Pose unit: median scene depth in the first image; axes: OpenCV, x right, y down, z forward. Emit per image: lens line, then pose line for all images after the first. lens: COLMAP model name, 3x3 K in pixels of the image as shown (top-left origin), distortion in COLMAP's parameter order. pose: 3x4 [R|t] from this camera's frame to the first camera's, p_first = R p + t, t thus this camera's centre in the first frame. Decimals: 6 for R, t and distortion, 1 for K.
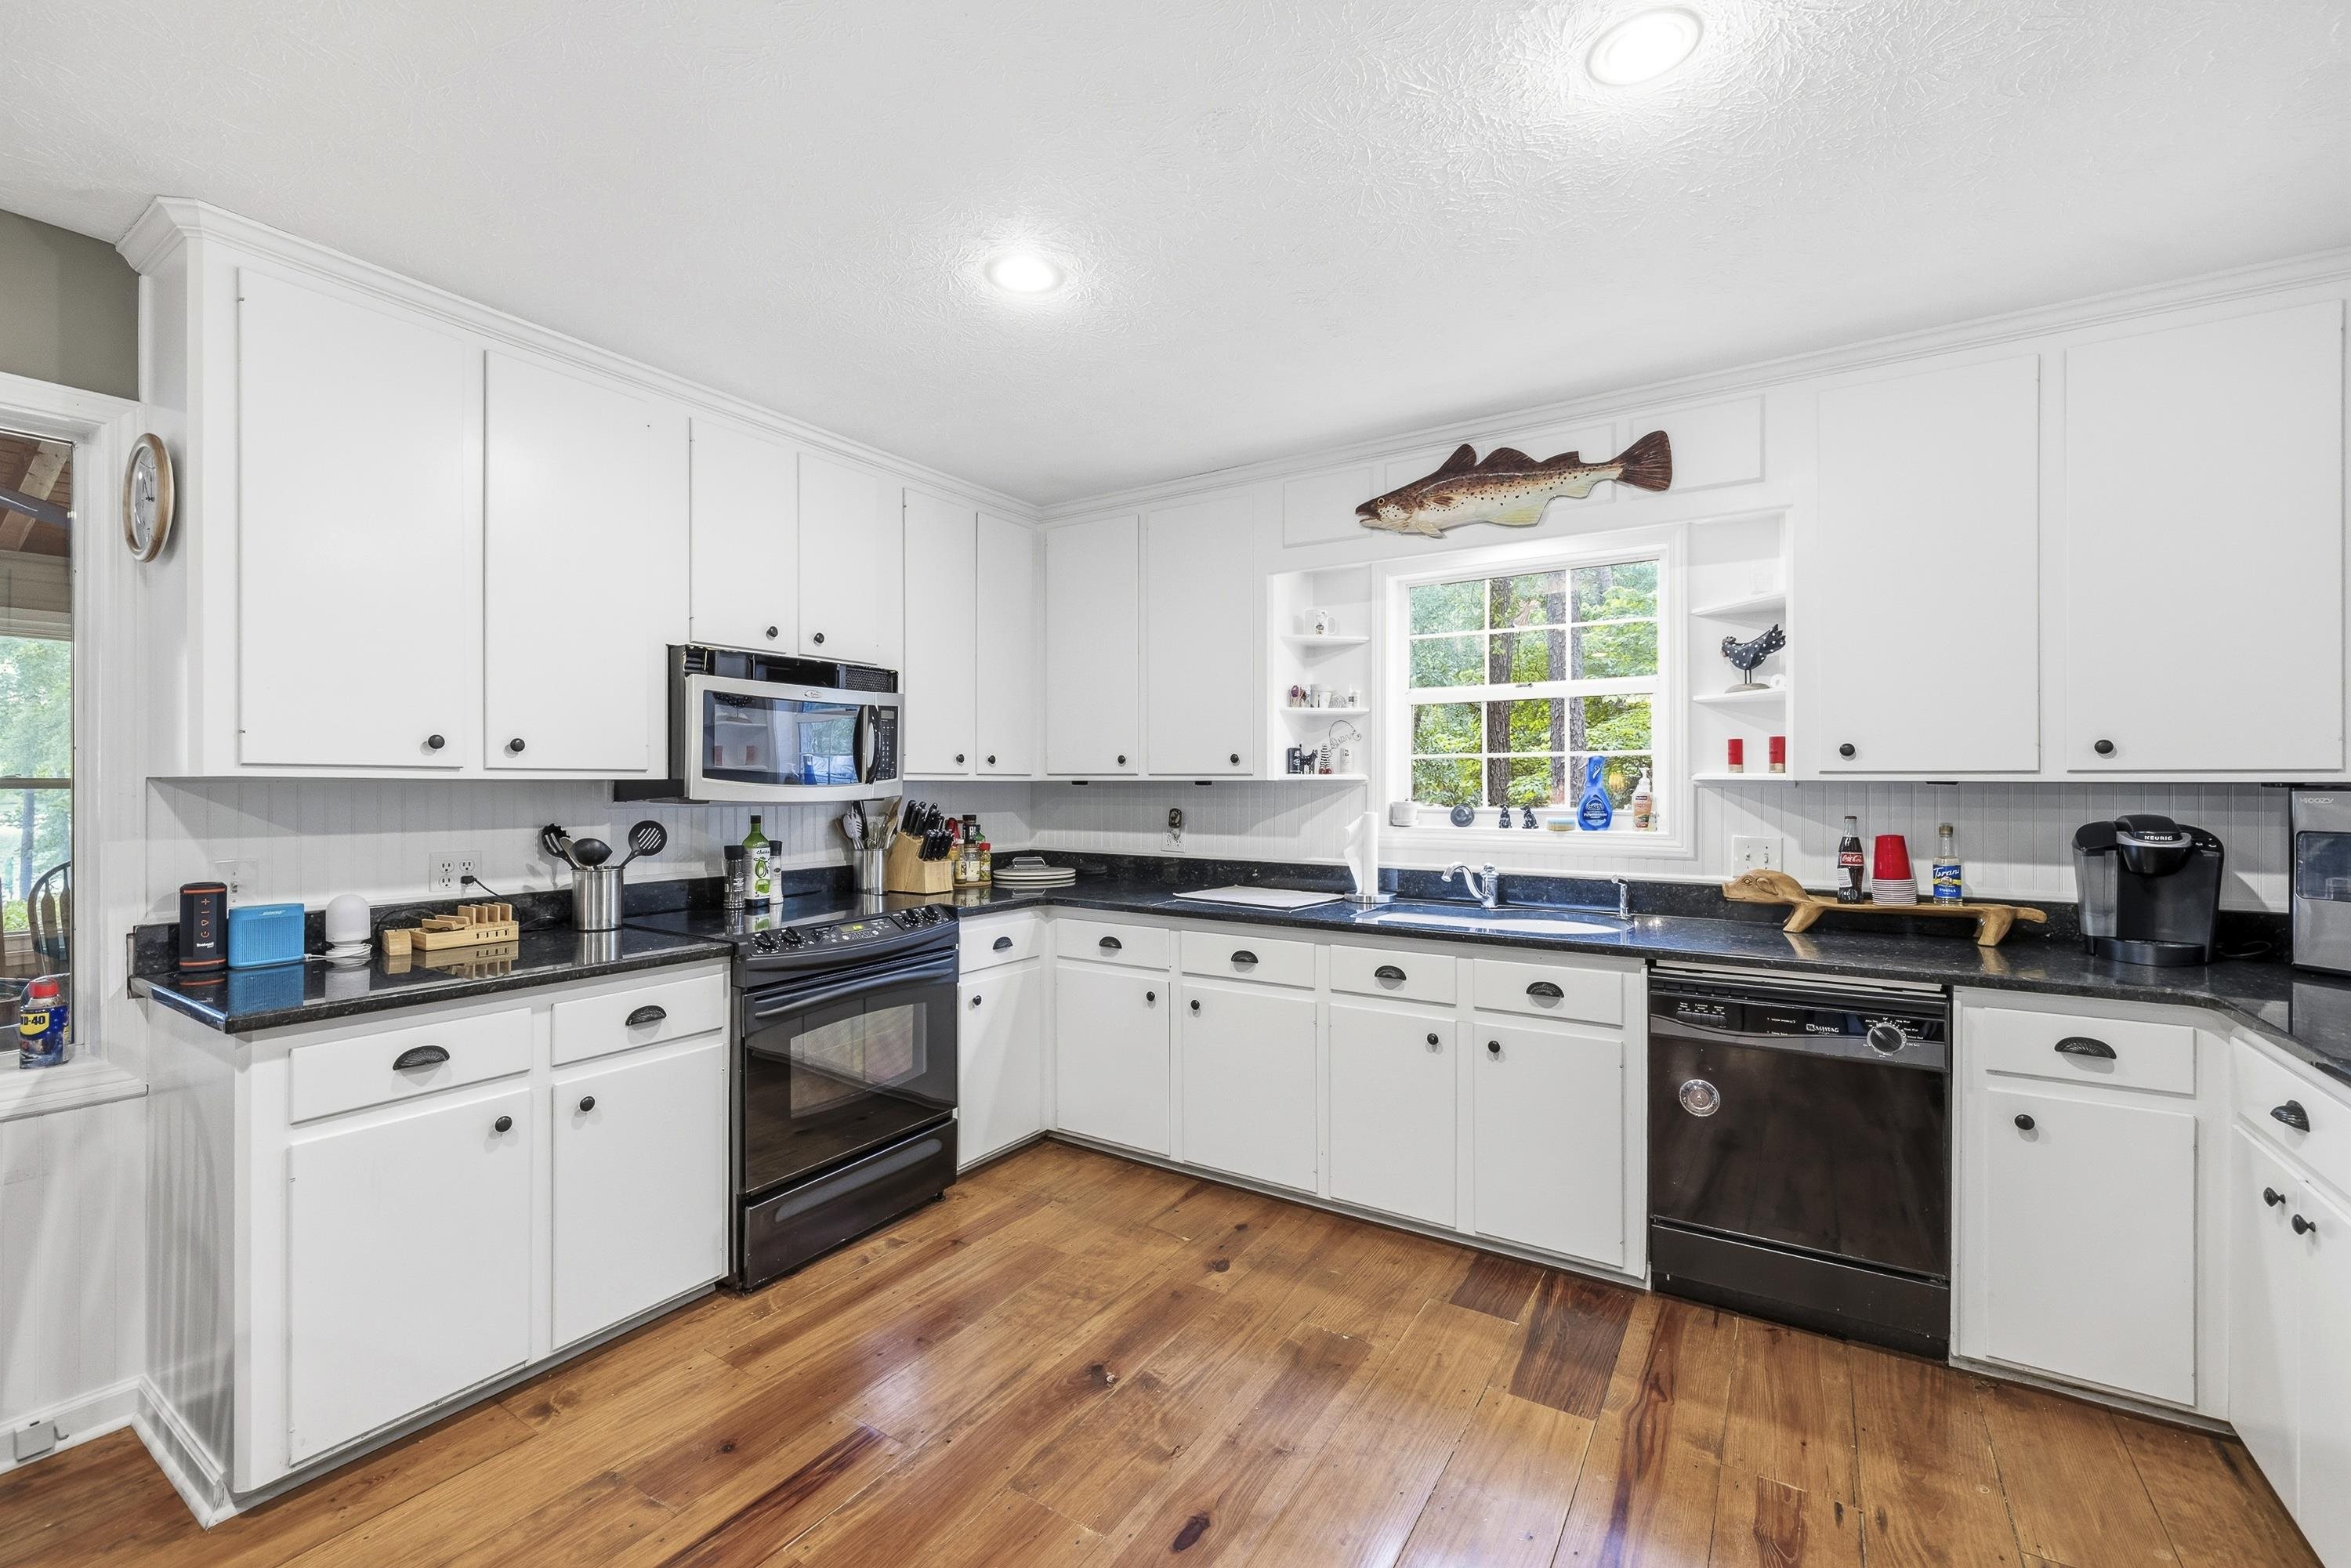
lens RADIAL K [[1005.7, 0, 1165.9], [0, 1005.7, 772.4], [0, 0, 1]] dist [-0.000291, -0.001119]
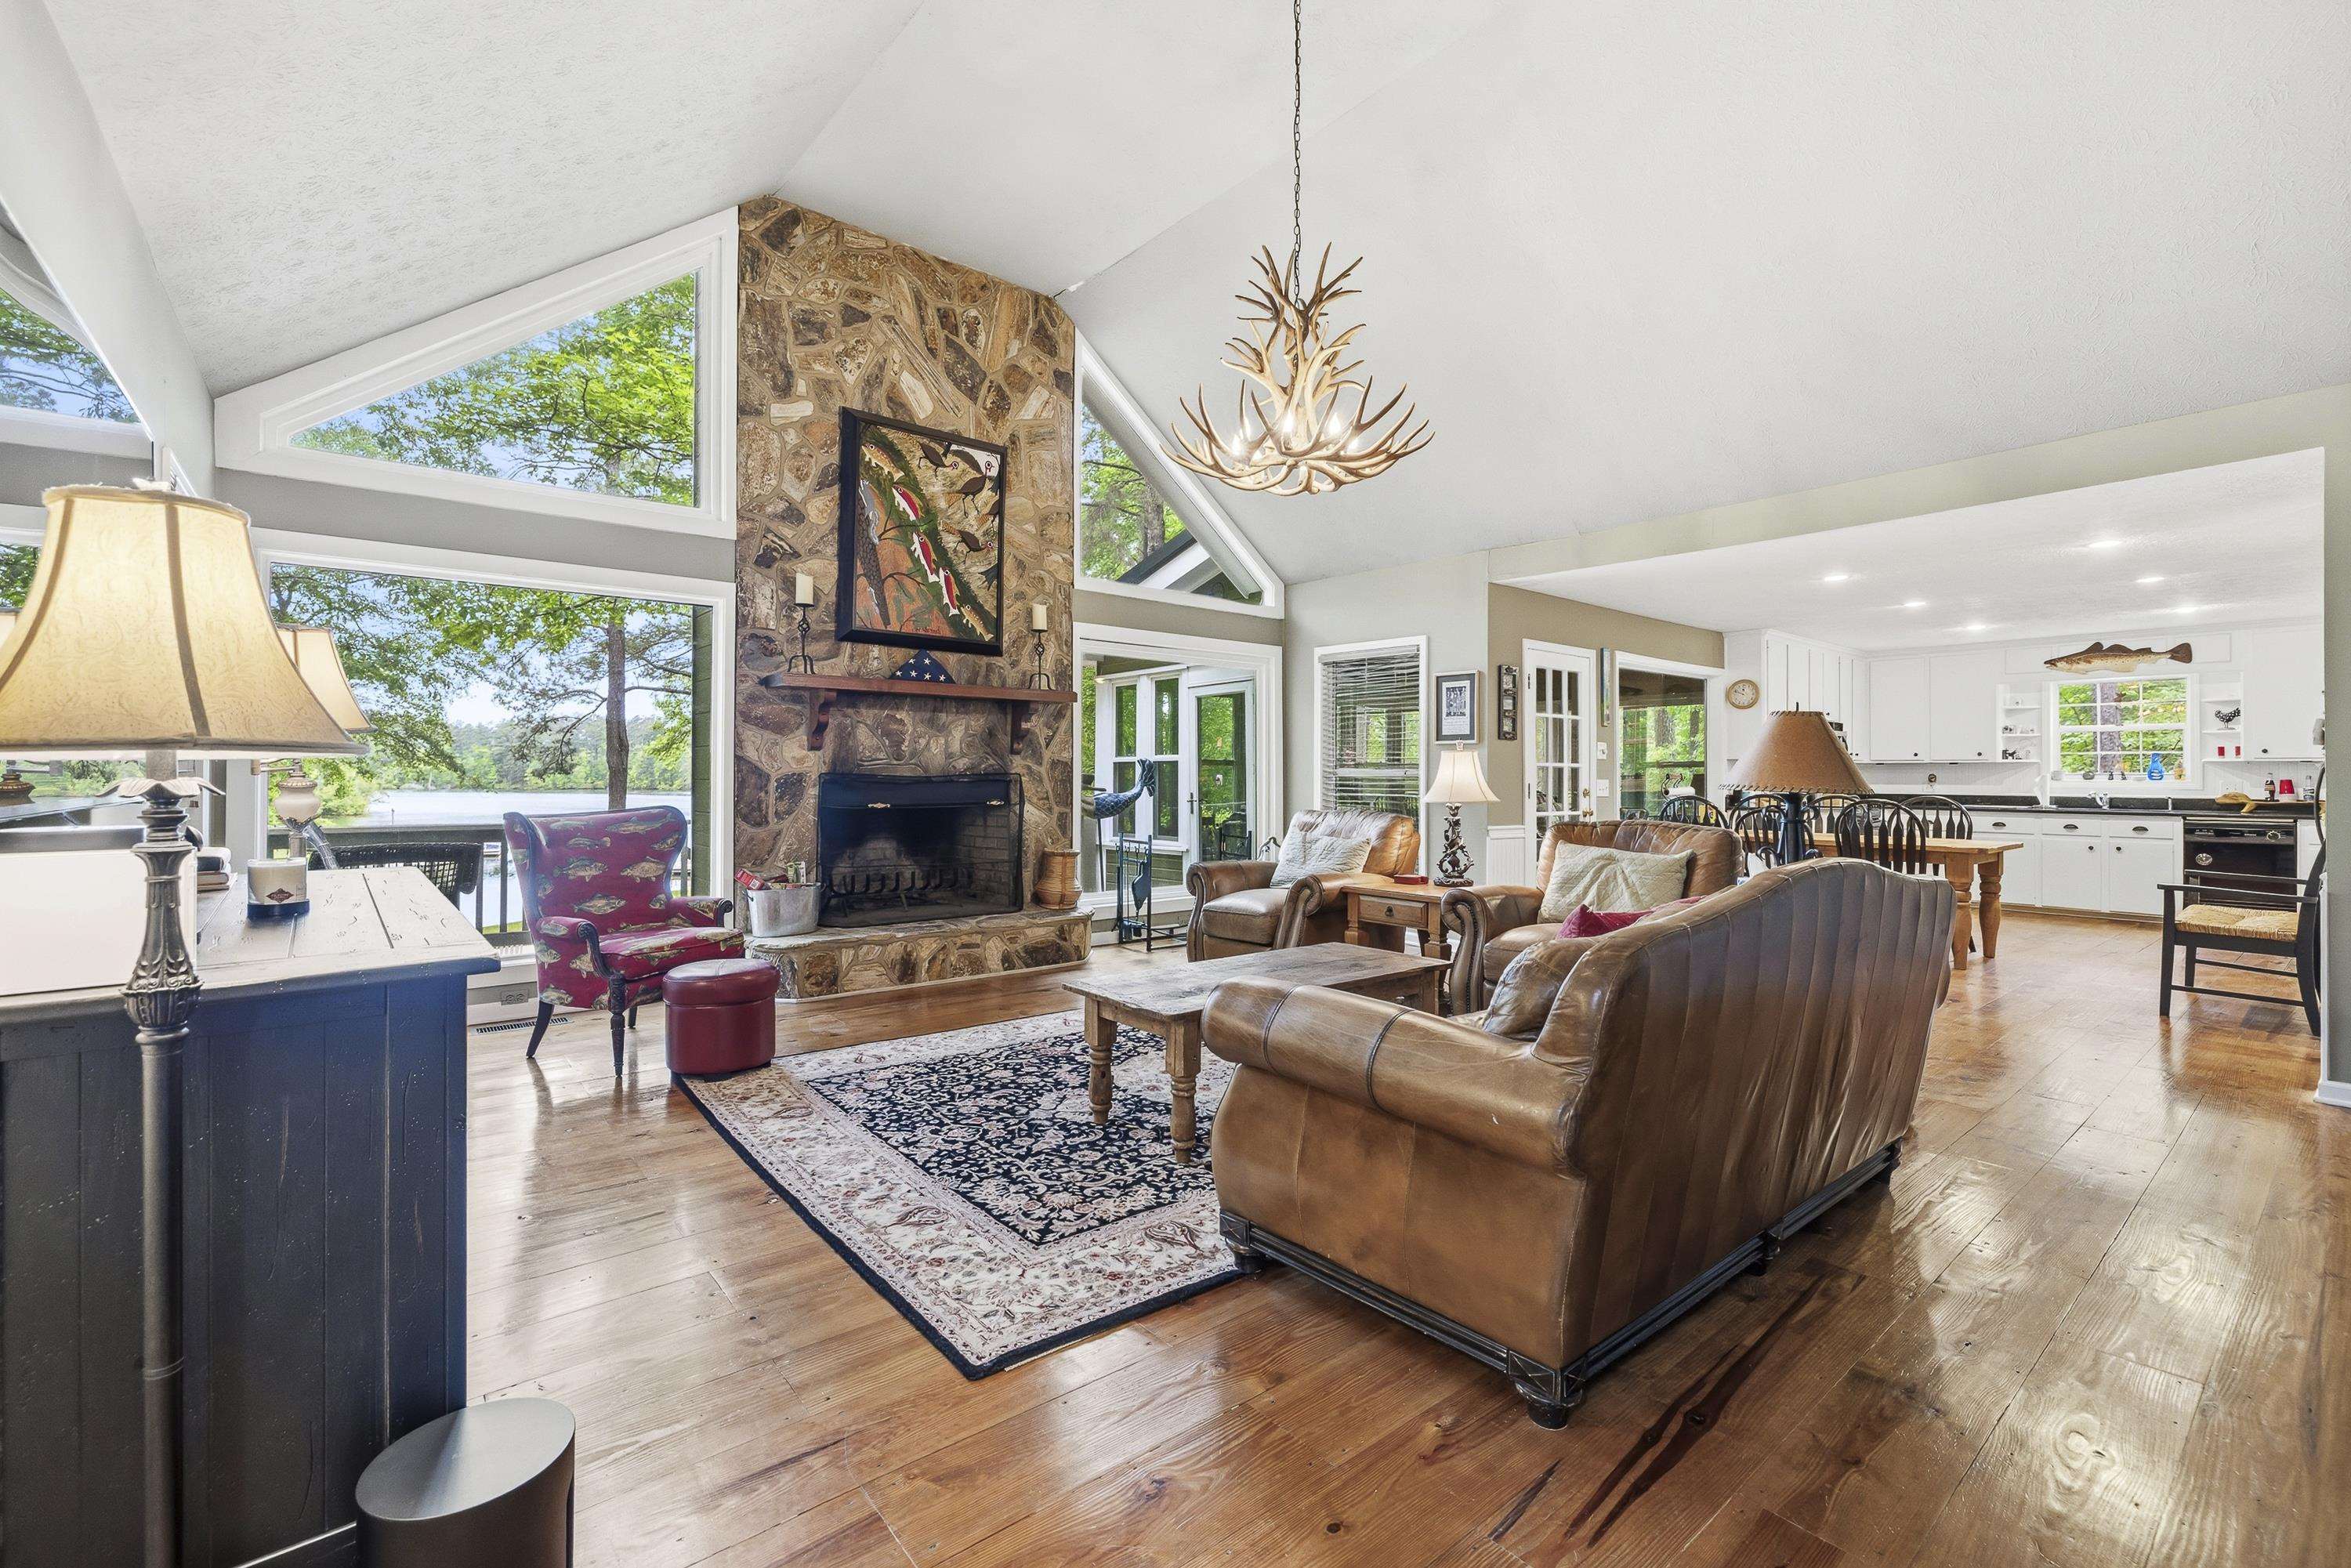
lens RADIAL K [[1005.7, 0, 1162.1], [0, 1005.7, 762.8], [0, 0, 1]] dist [-0.000291, -0.001119]
pose [[0.945999, 0.001377, -0.324165, -1.384313], [-0.003339, 0.999979, -0.005497, 0.038630], [0.324151, 0.006283, 0.945984, -2.732763]]
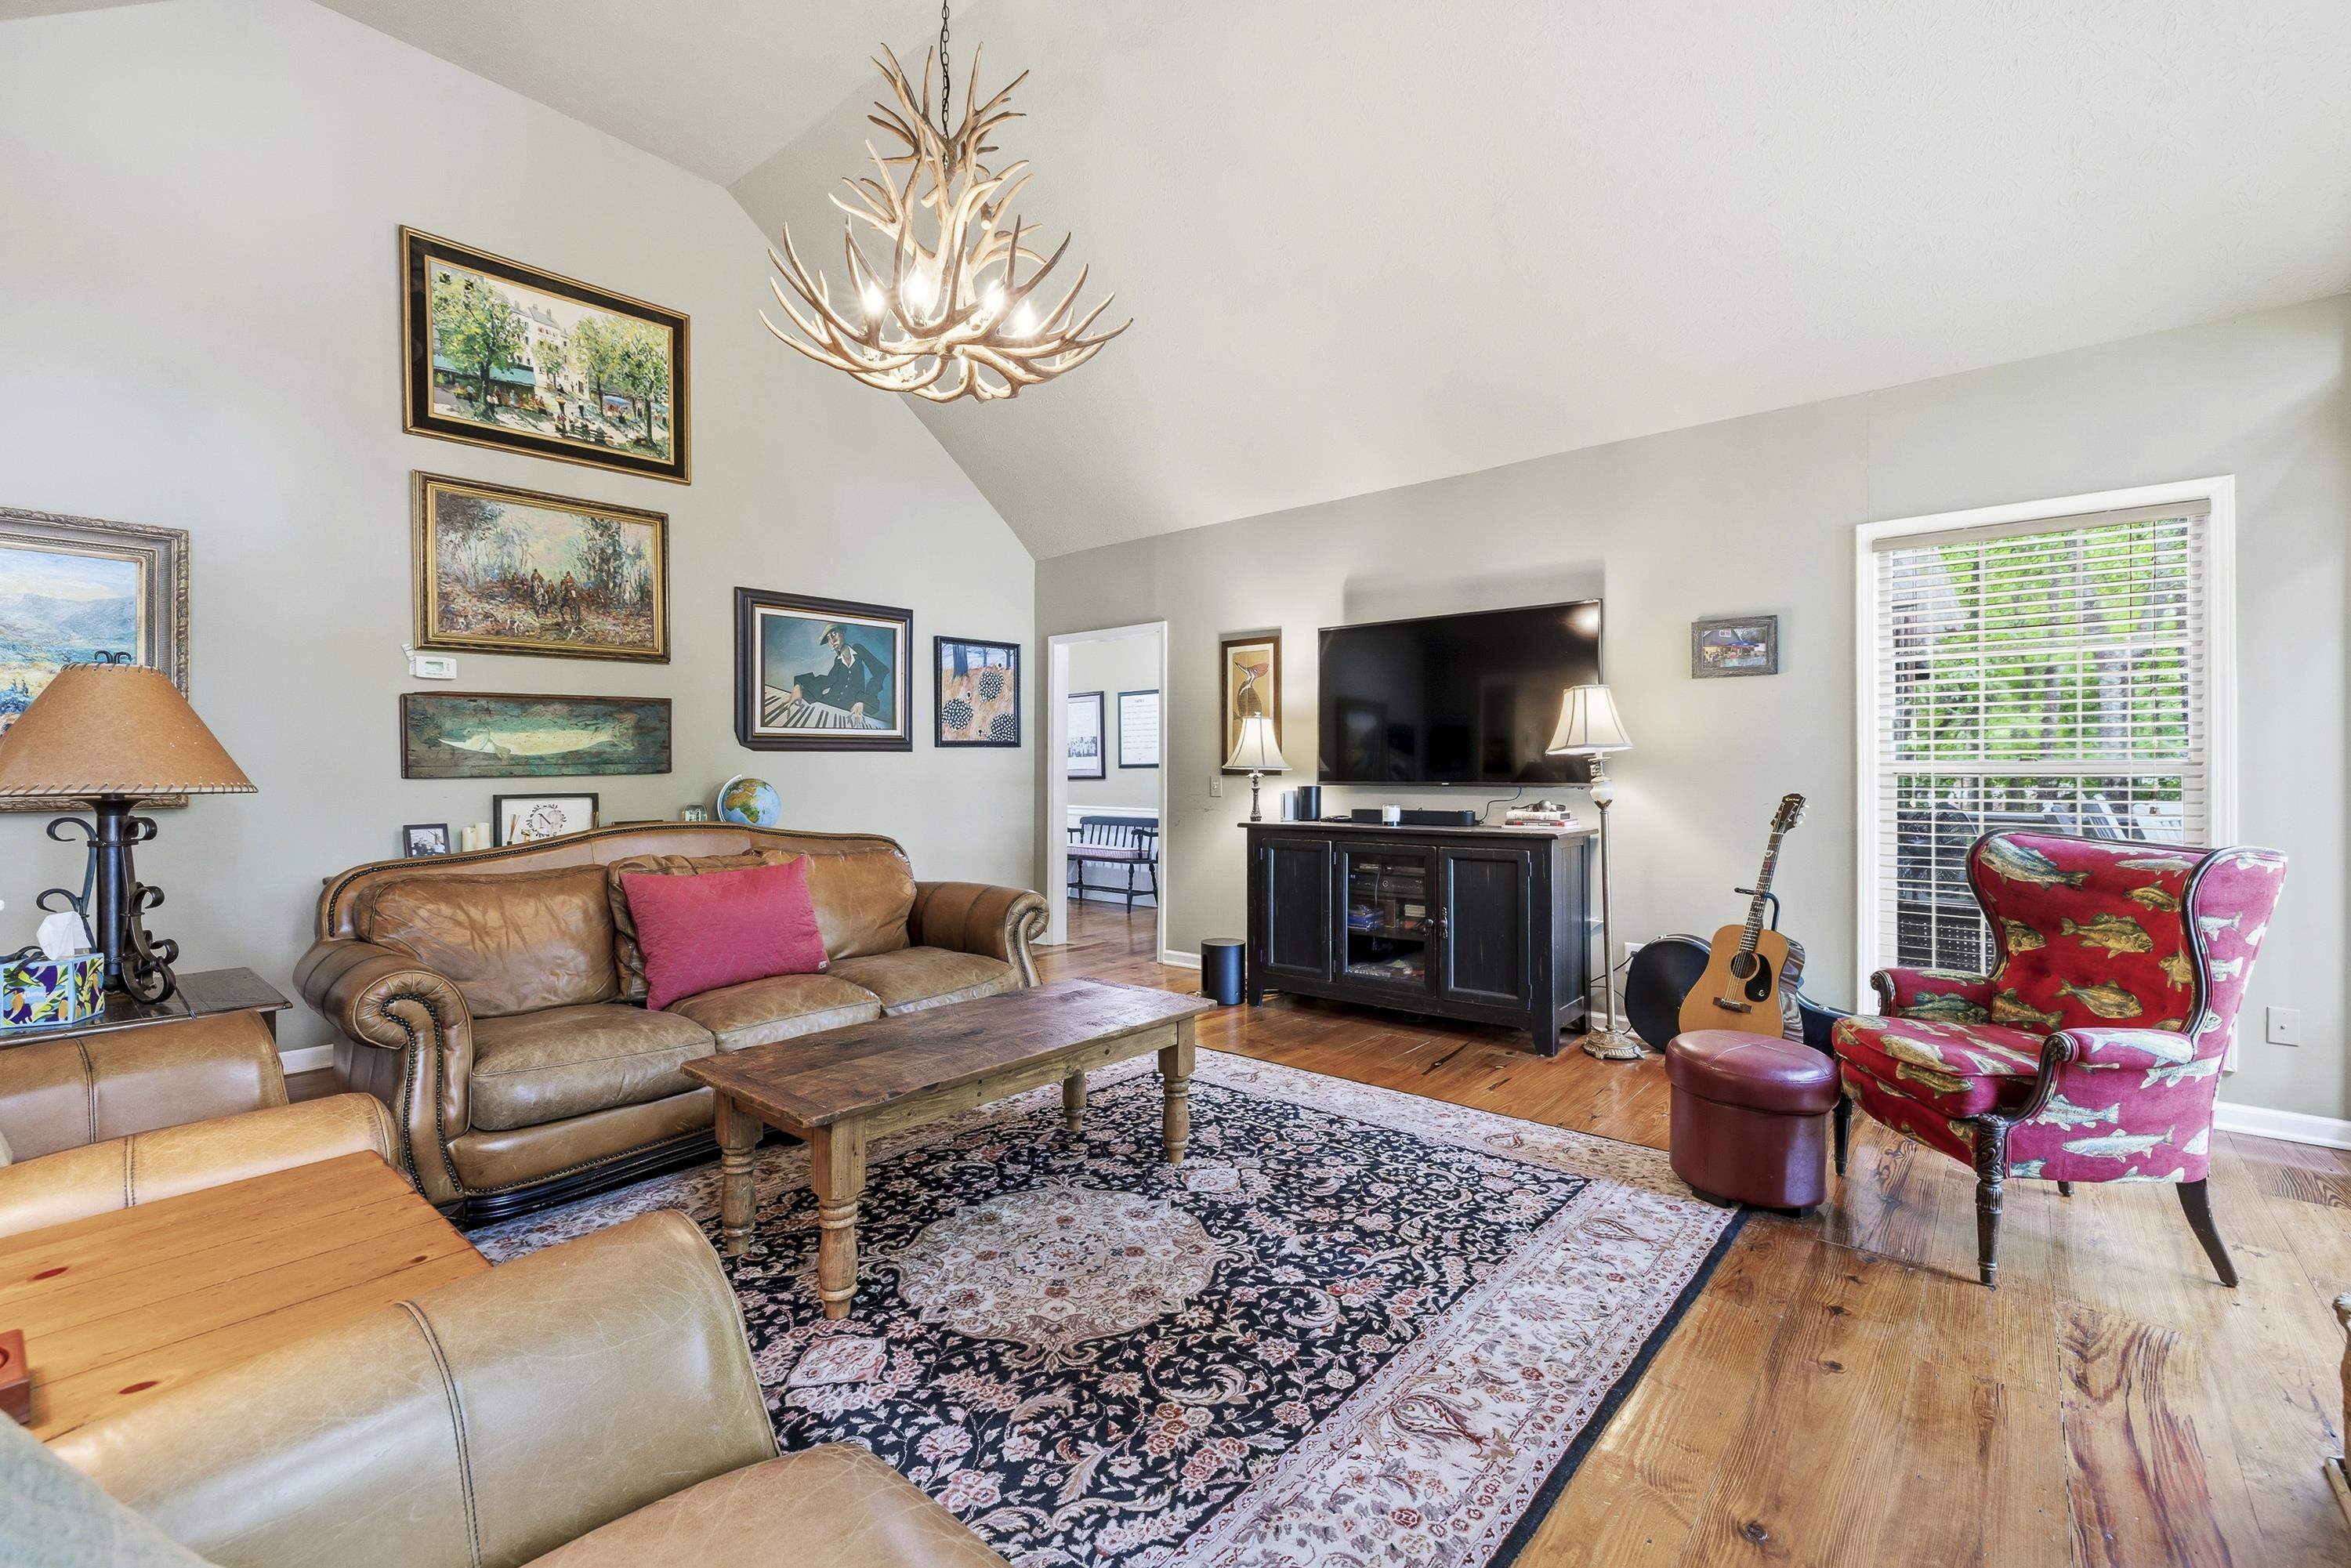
lens RADIAL K [[1005.7, 0, 1160.5], [0, 1005.7, 774.1], [0, 0, 1]] dist [-0.000291, -0.001119]
pose [[-0.990466, -0.001944, 0.137744, -1.977352], [-0.002073, 0.999998, -0.000796, 0.048795], [-0.137743, -0.001074, -0.990467, -0.537221]]
